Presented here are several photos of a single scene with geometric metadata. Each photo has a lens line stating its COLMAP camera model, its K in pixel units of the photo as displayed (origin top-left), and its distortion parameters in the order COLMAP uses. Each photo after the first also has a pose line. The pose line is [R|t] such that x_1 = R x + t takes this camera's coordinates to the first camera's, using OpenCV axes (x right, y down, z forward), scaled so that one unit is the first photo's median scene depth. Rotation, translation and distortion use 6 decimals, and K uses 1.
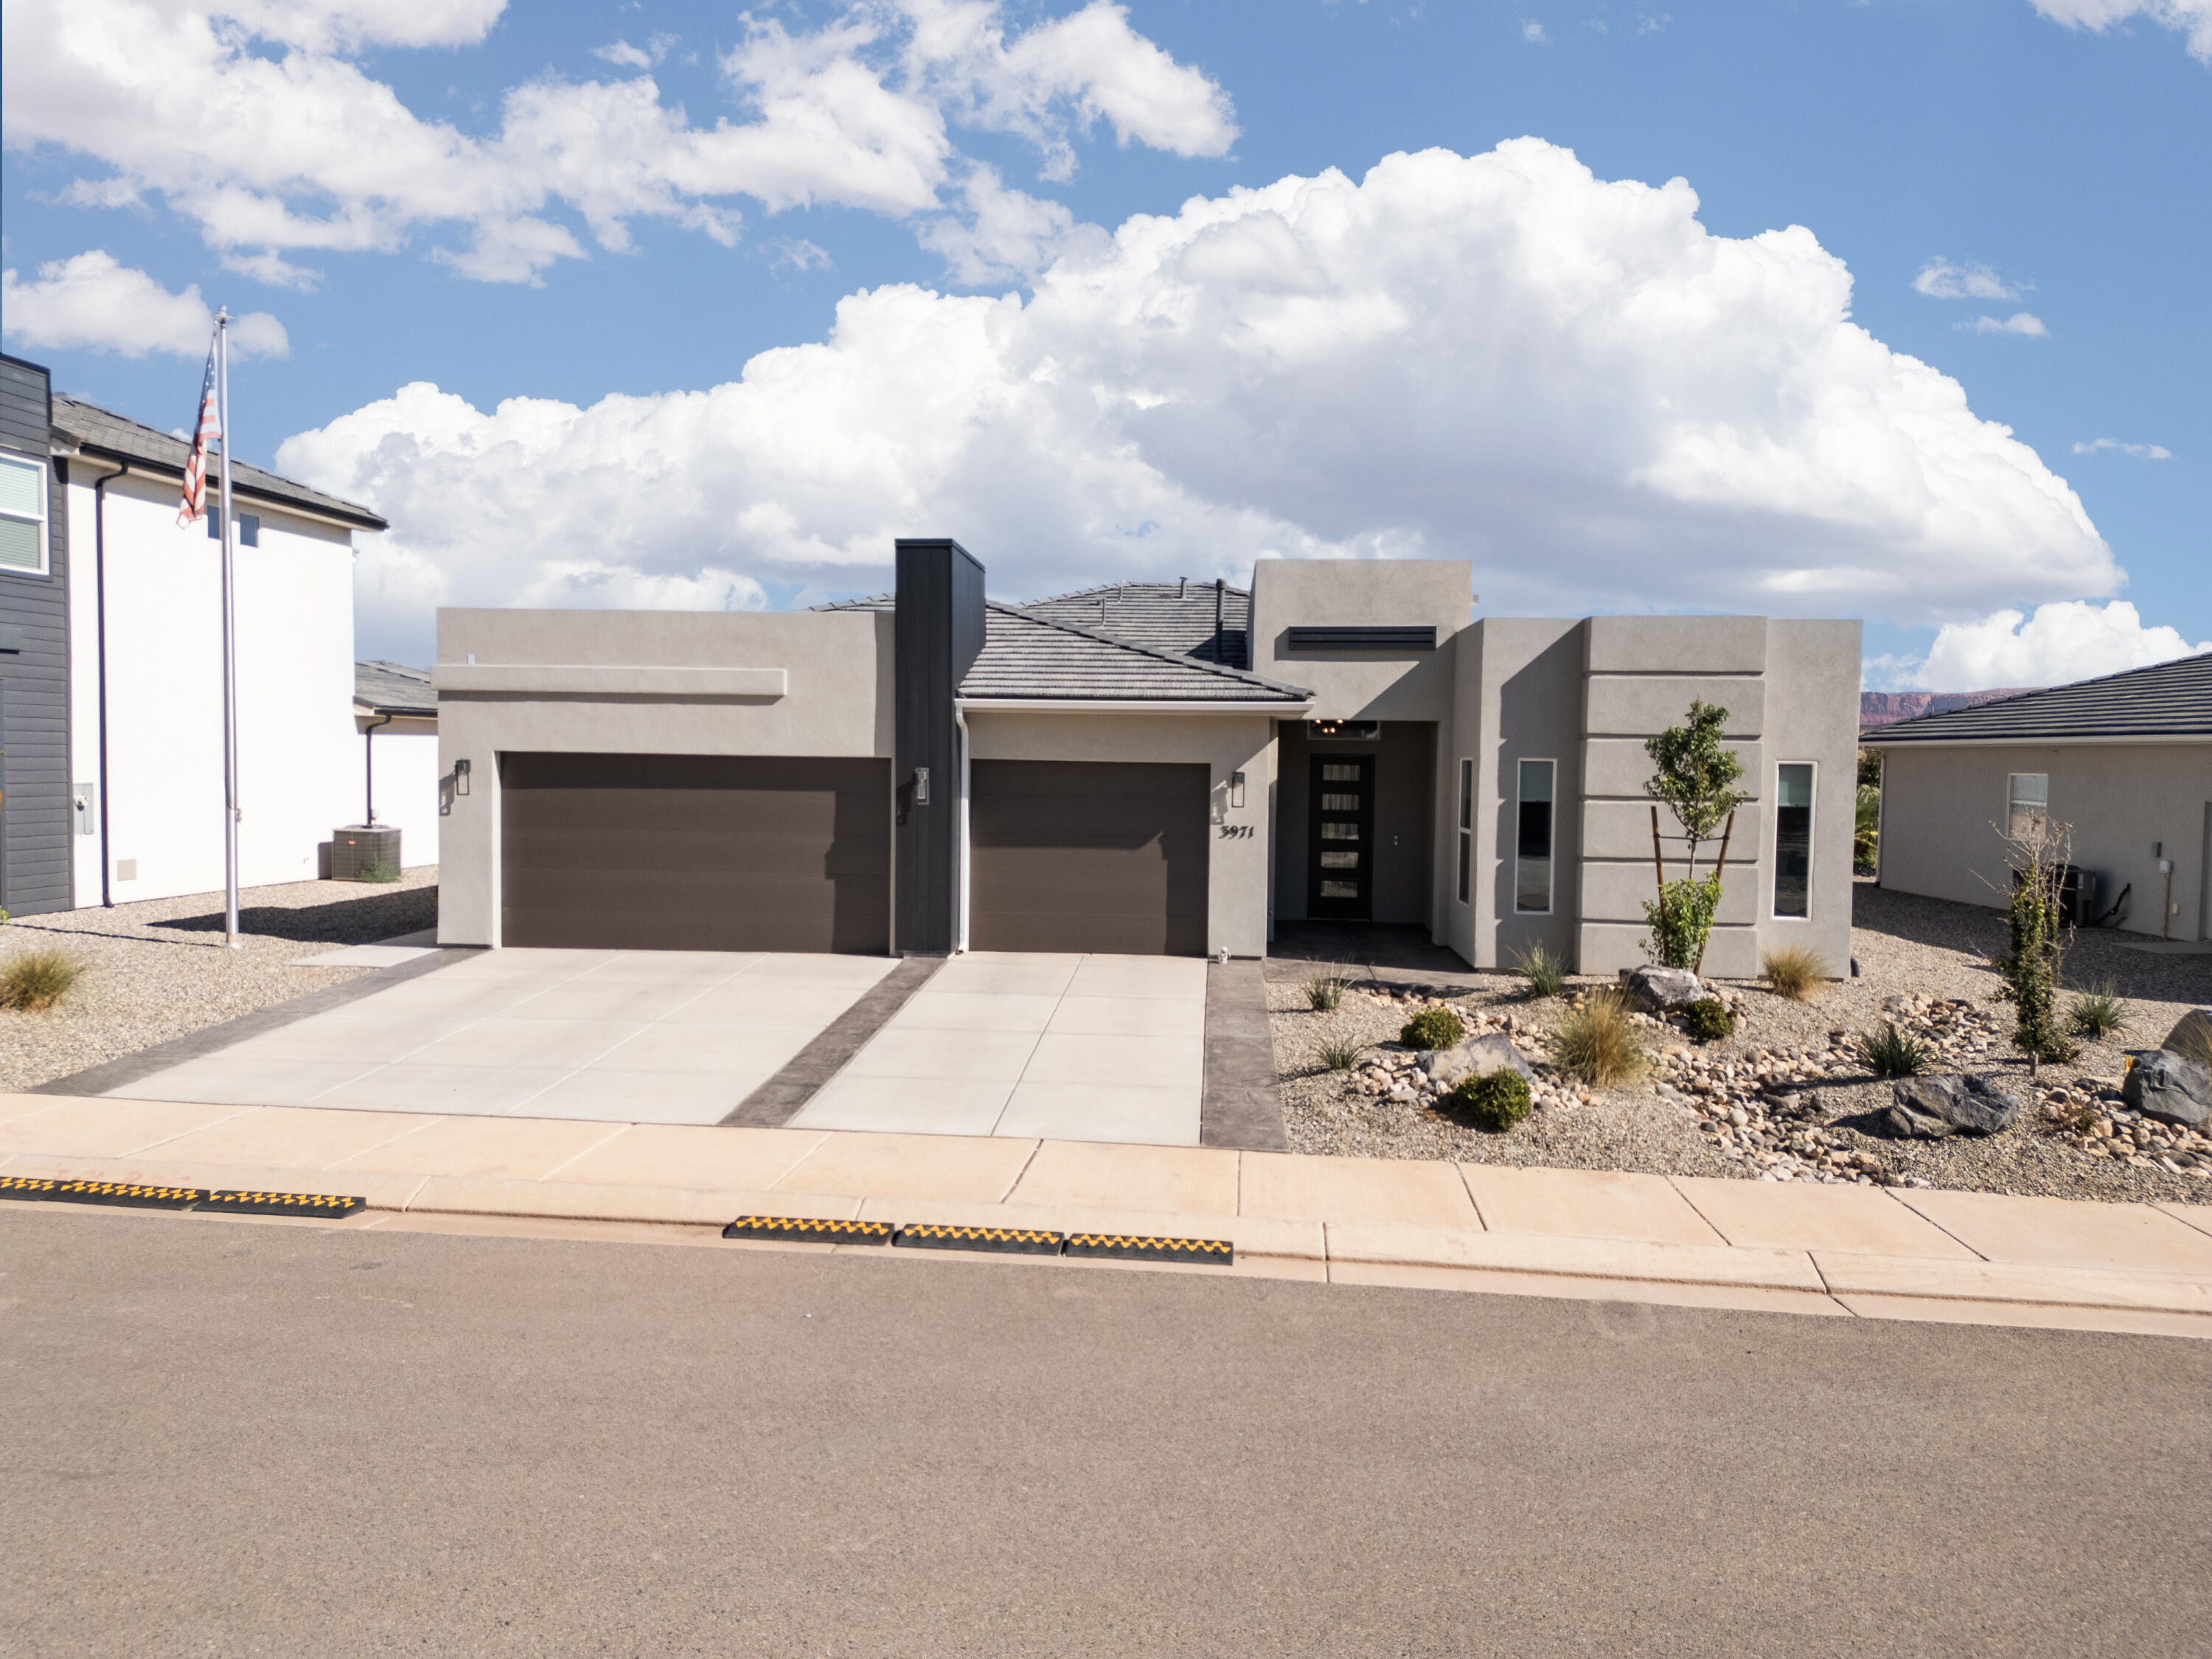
lens RADIAL K [[1544.4, 0, 1109.4], [0, 1544.4, 832.2], [0, 0, 1]] dist [0.077809, -0.071449]
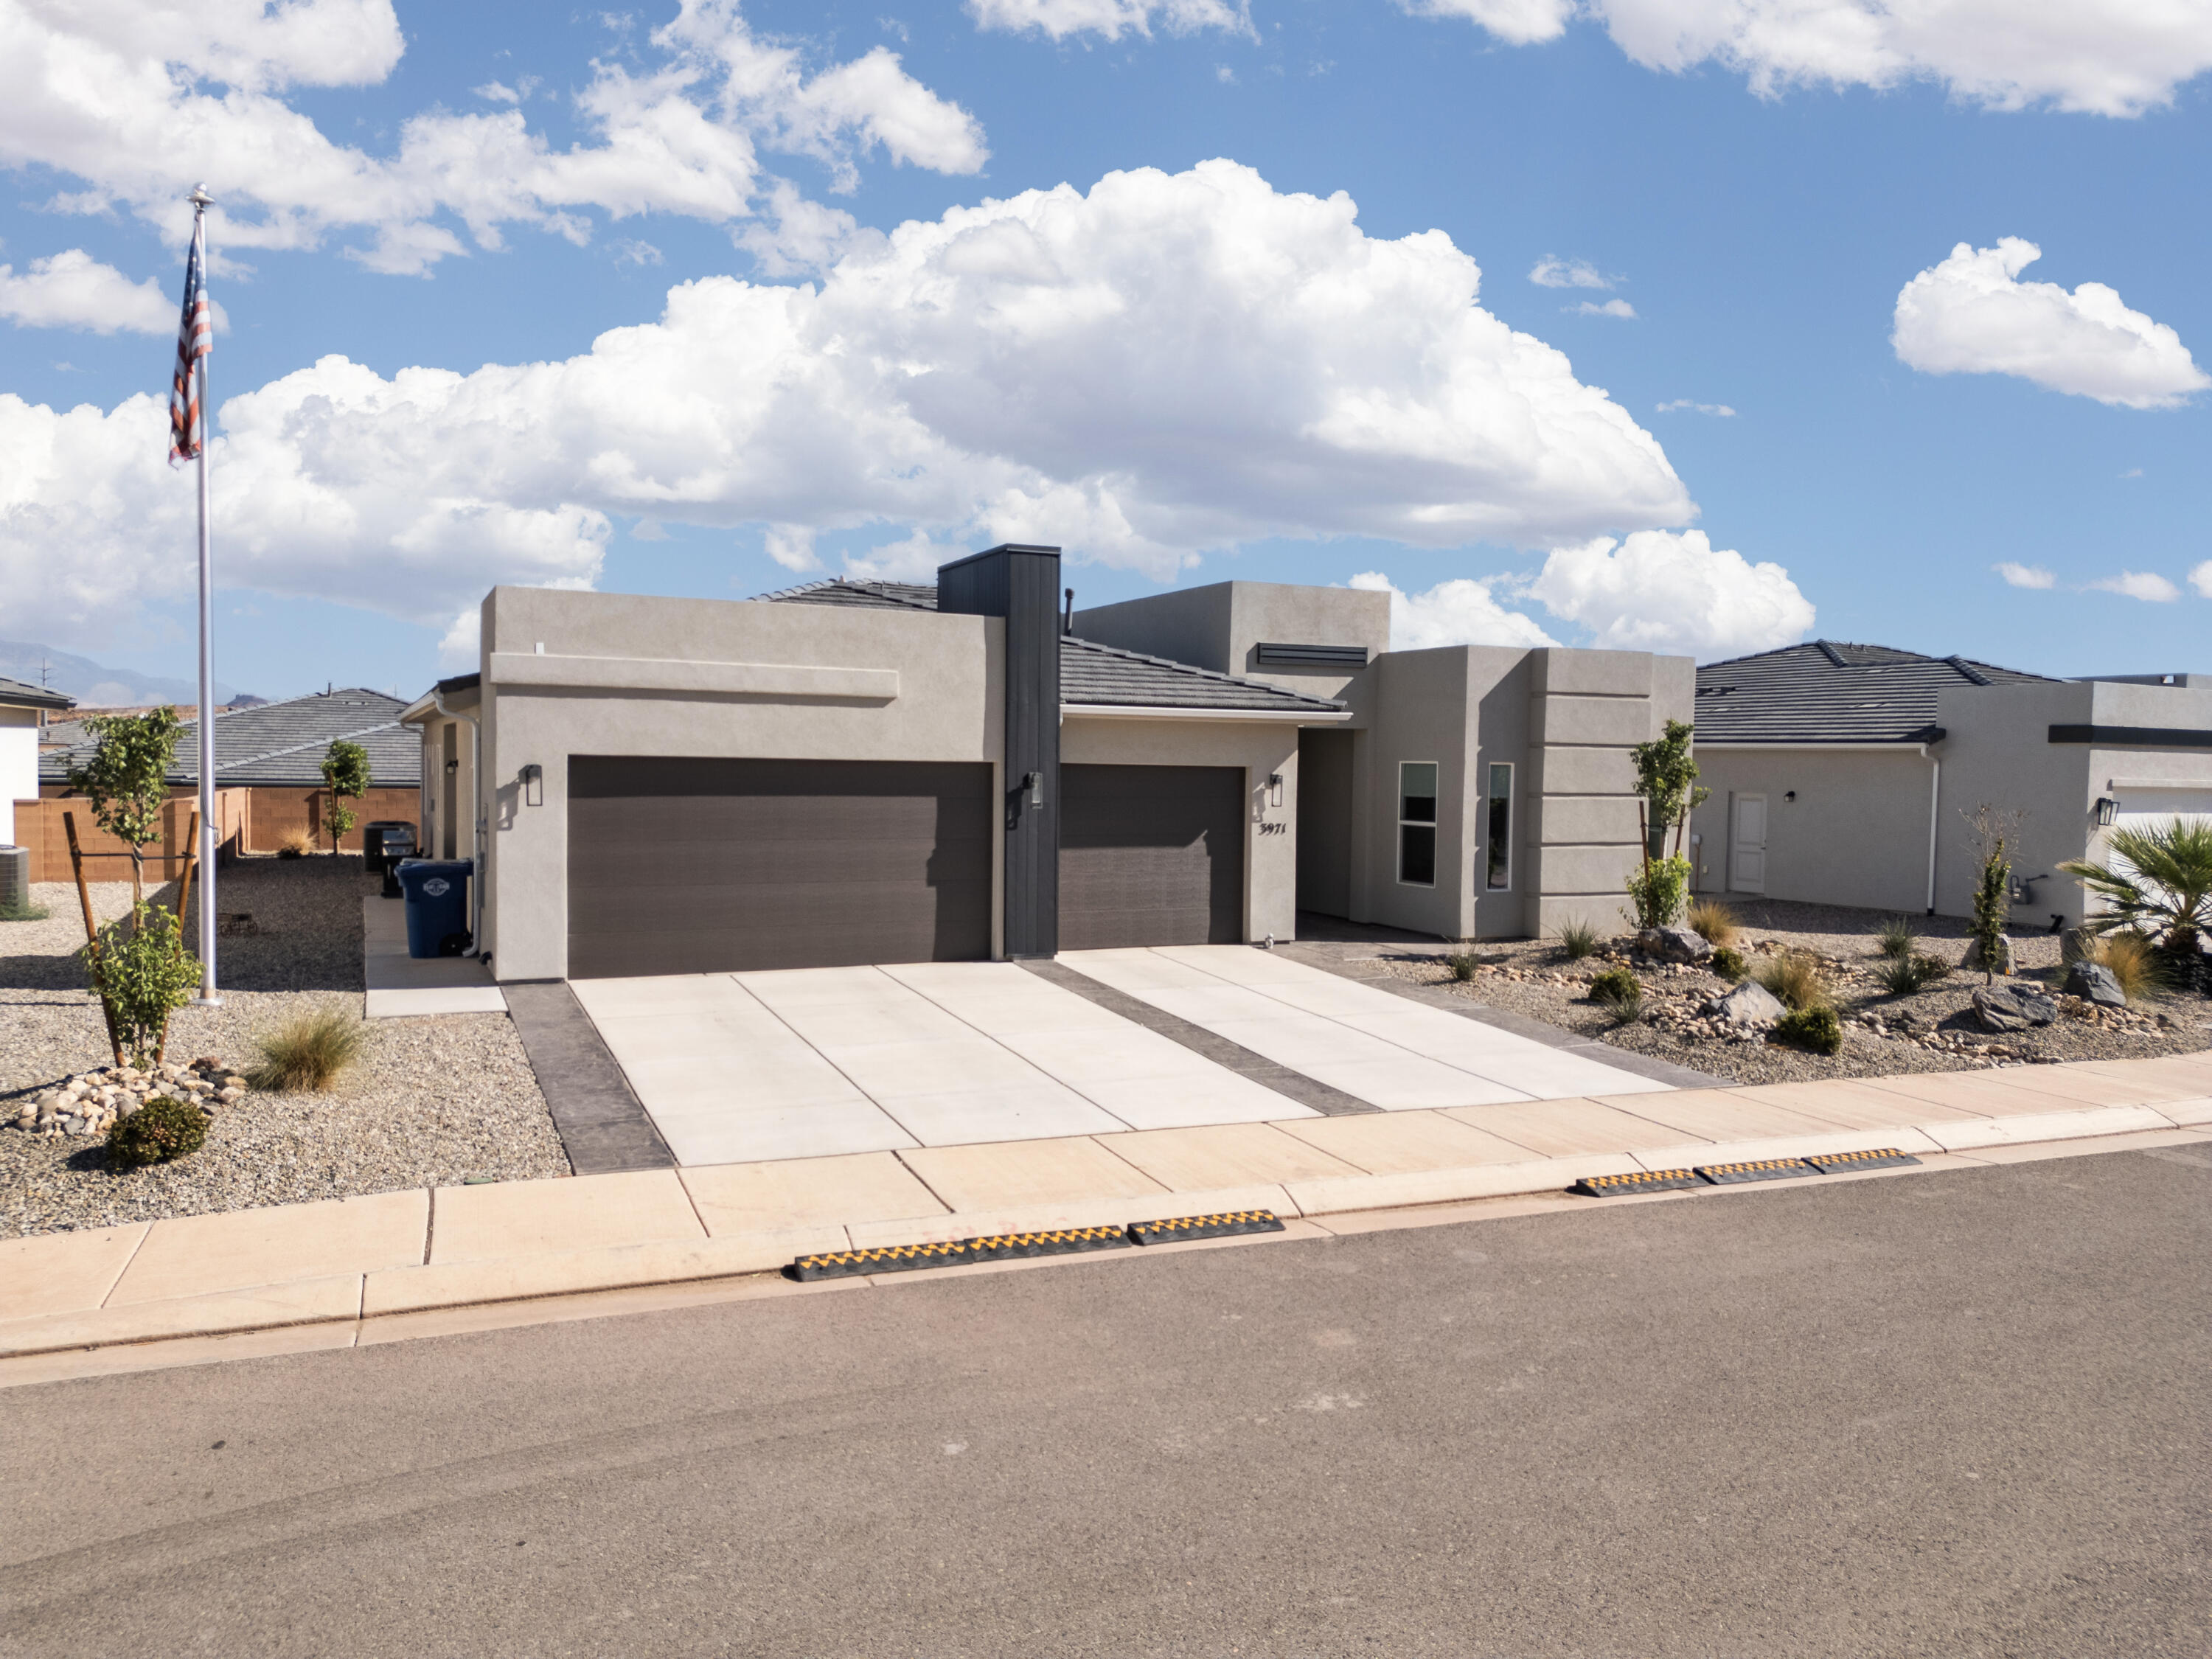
lens RADIAL K [[1544.4, 0, 1109.4], [0, 1544.4, 832.2], [0, 0, 1]] dist [0.077809, -0.071449]
pose [[0.868337, -0.023171, 0.495433, -0.629001], [0.020020, 0.999731, 0.011669, -0.014458], [-0.495571, -0.000214, 0.868568, 0.109217]]
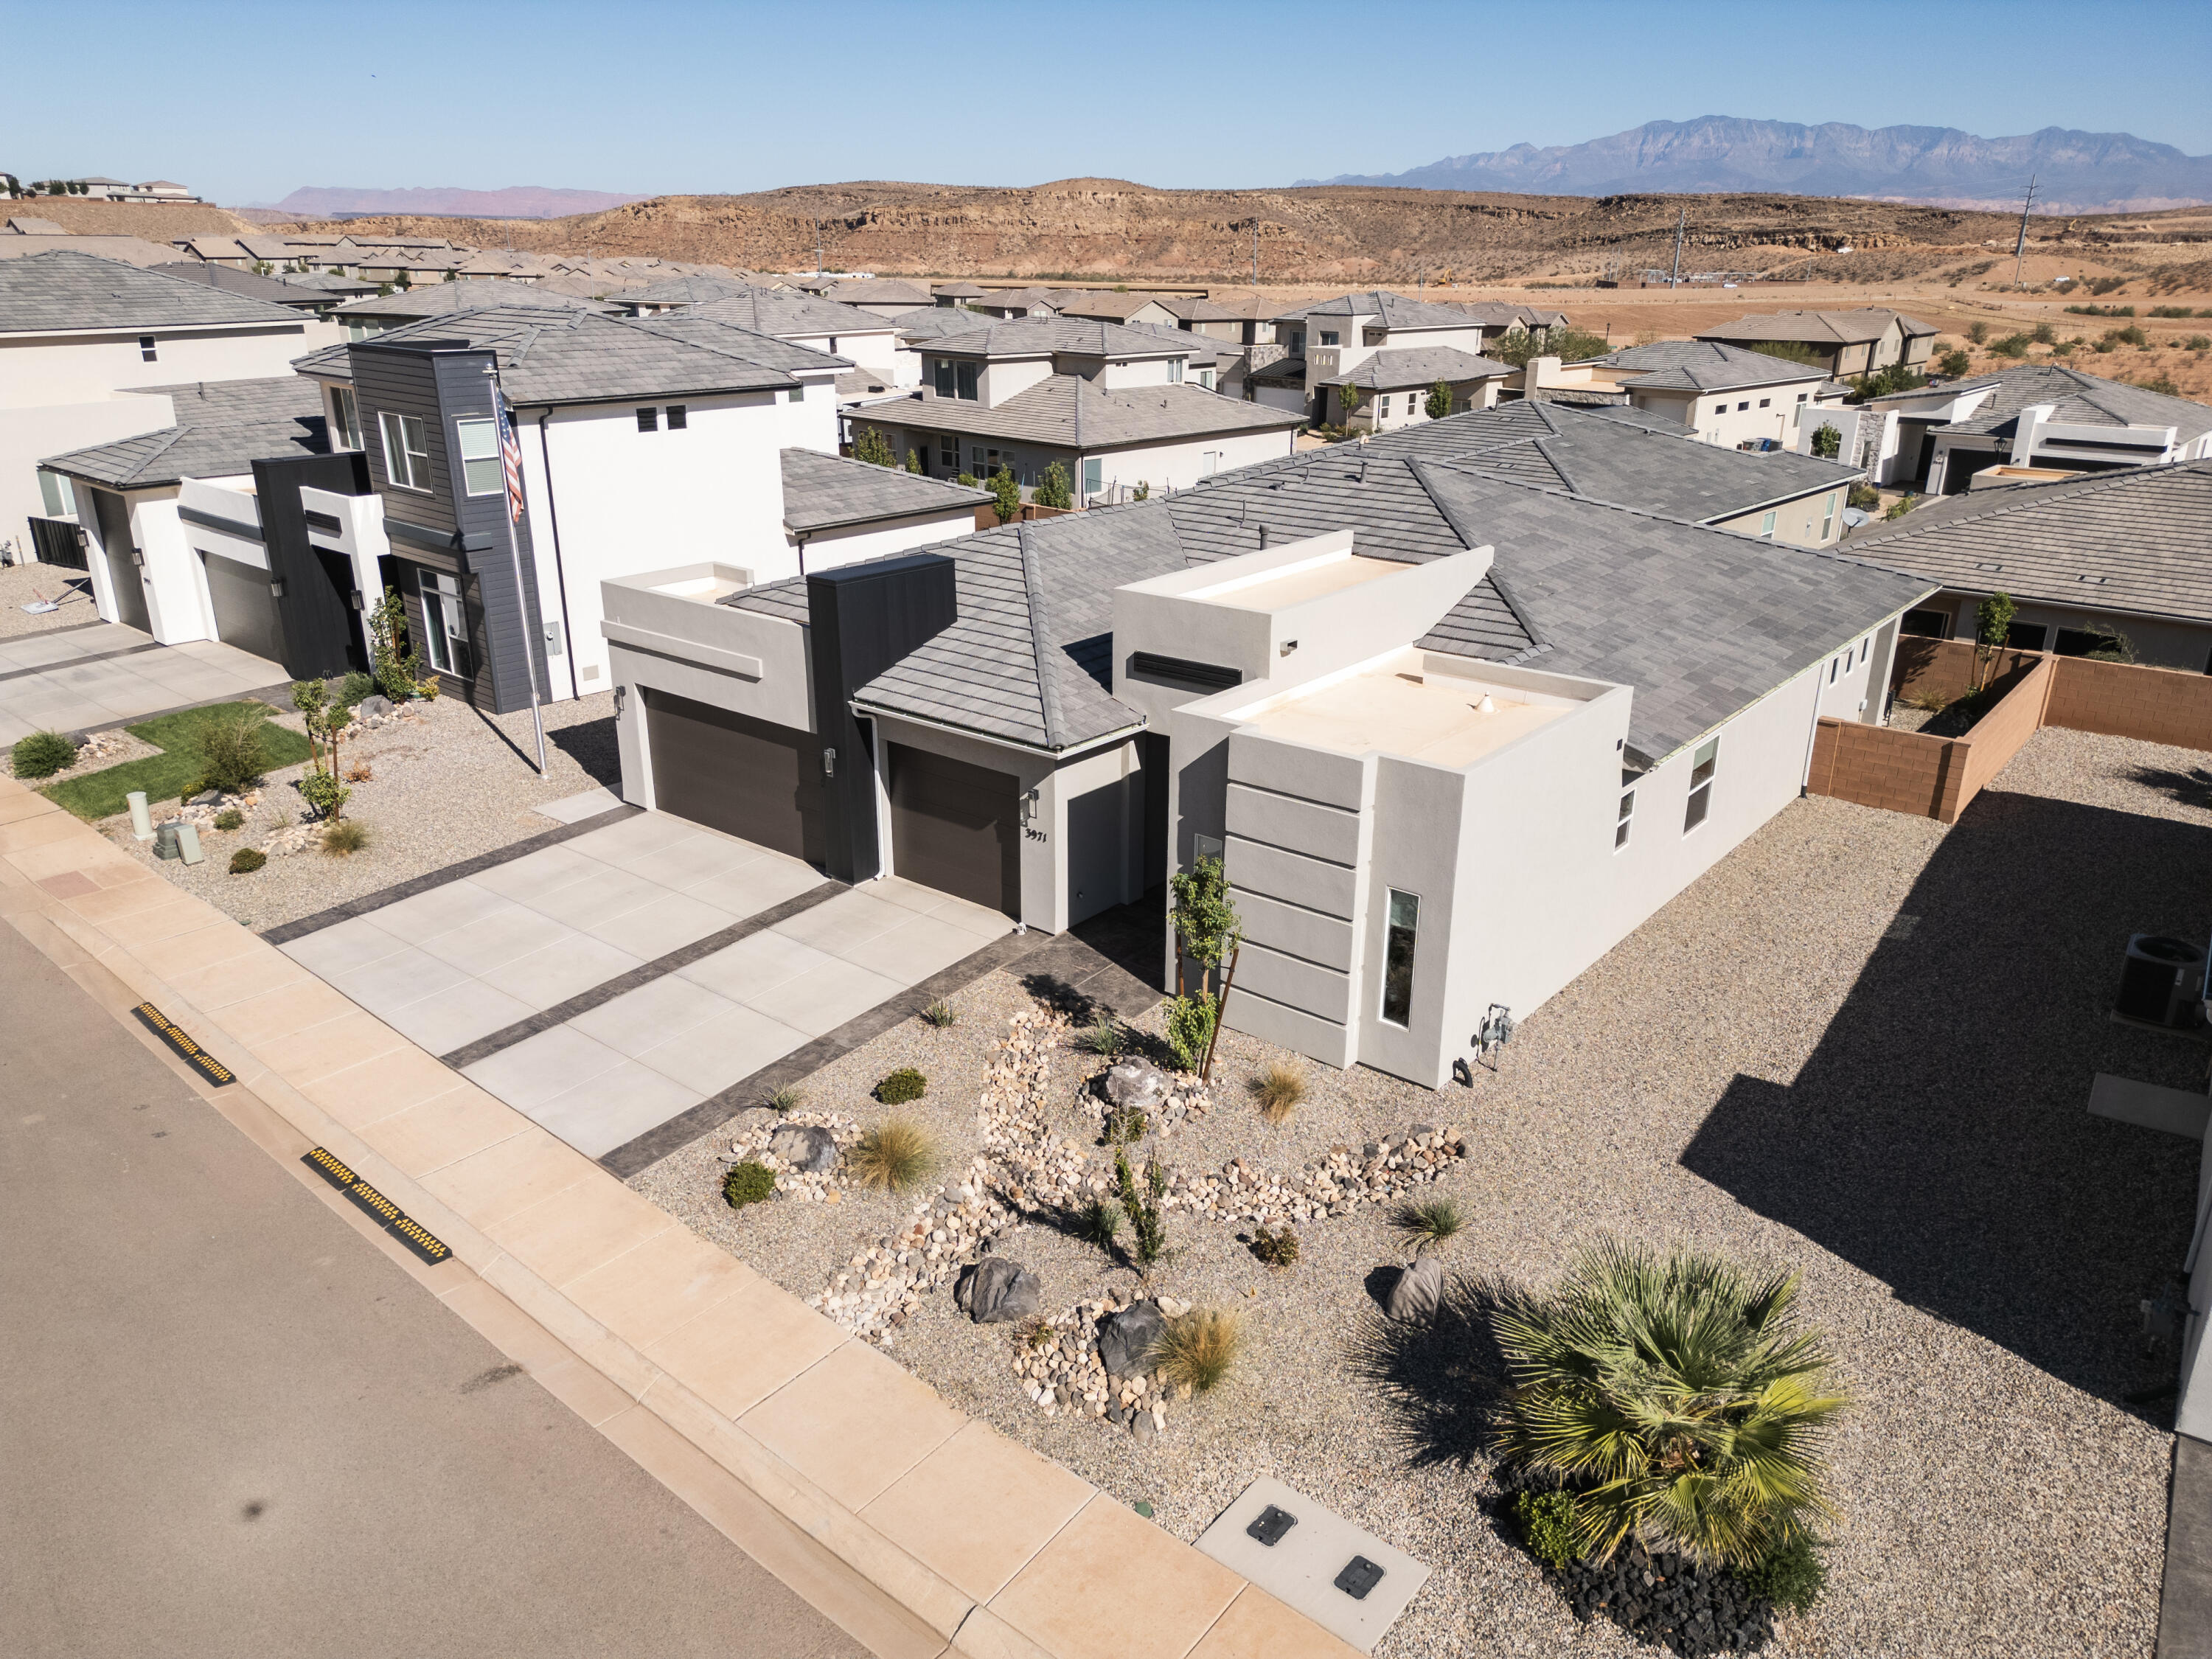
lens RADIAL K [[1544.4, 0, 1109.4], [0, 1544.4, 832.2], [0, 0, 1]] dist [0.077809, -0.071449]
pose [[0.823056, 0.191758, -0.534610, 0.873446], [-0.022094, 0.951378, 0.307234, -0.422619], [0.567530, -0.241059, 0.787274, 0.076402]]
